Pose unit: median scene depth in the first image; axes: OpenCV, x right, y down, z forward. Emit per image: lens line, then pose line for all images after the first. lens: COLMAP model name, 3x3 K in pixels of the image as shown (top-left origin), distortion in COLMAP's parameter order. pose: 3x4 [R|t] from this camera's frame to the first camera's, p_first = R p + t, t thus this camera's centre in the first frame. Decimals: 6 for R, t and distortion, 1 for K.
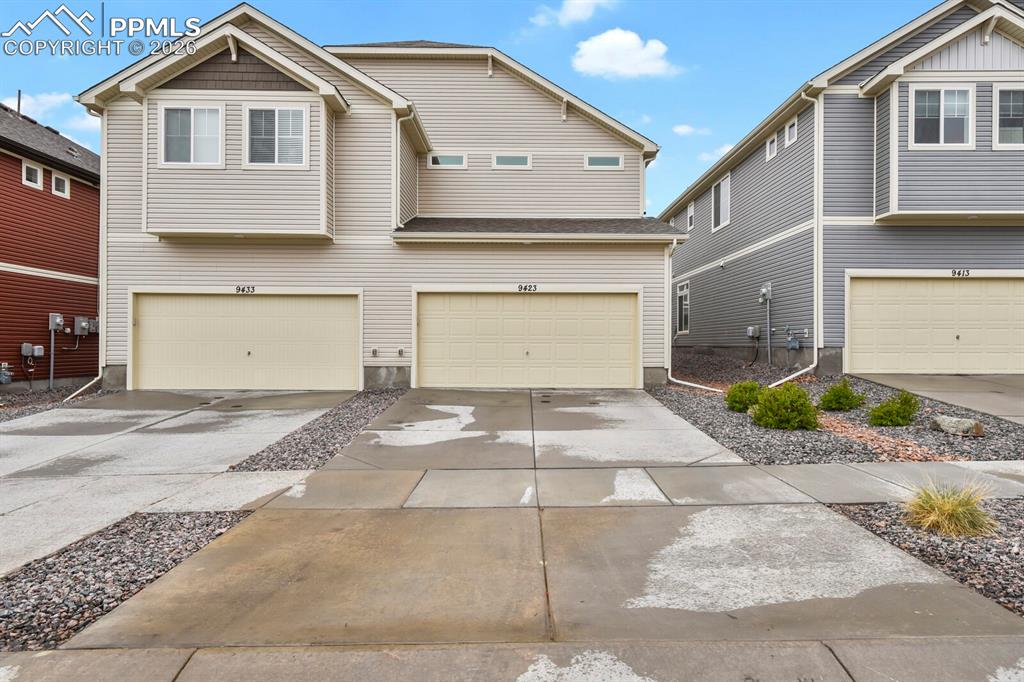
lens RADIAL K [[595.7, 0, 511.9], [0, 595.7, 340.7], [0, 0, 1]] dist [0.011051, 0.002527]
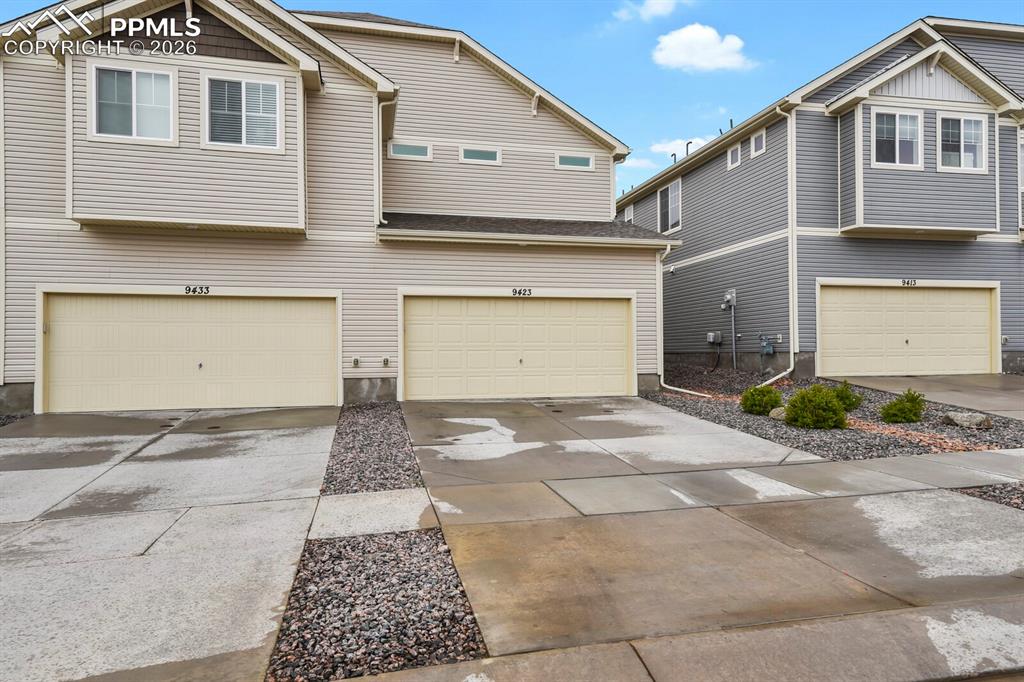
lens RADIAL K [[660.7, 0, 516.3], [0, 660.7, 340.6], [0, 0, 1]] dist [0.033616, 0.000751]
pose [[0.974089, -0.005592, 0.226095, -0.226799], [0.008625, 0.999886, -0.012427, 0.001456], [-0.225999, 0.014055, 0.974026, -0.019658]]
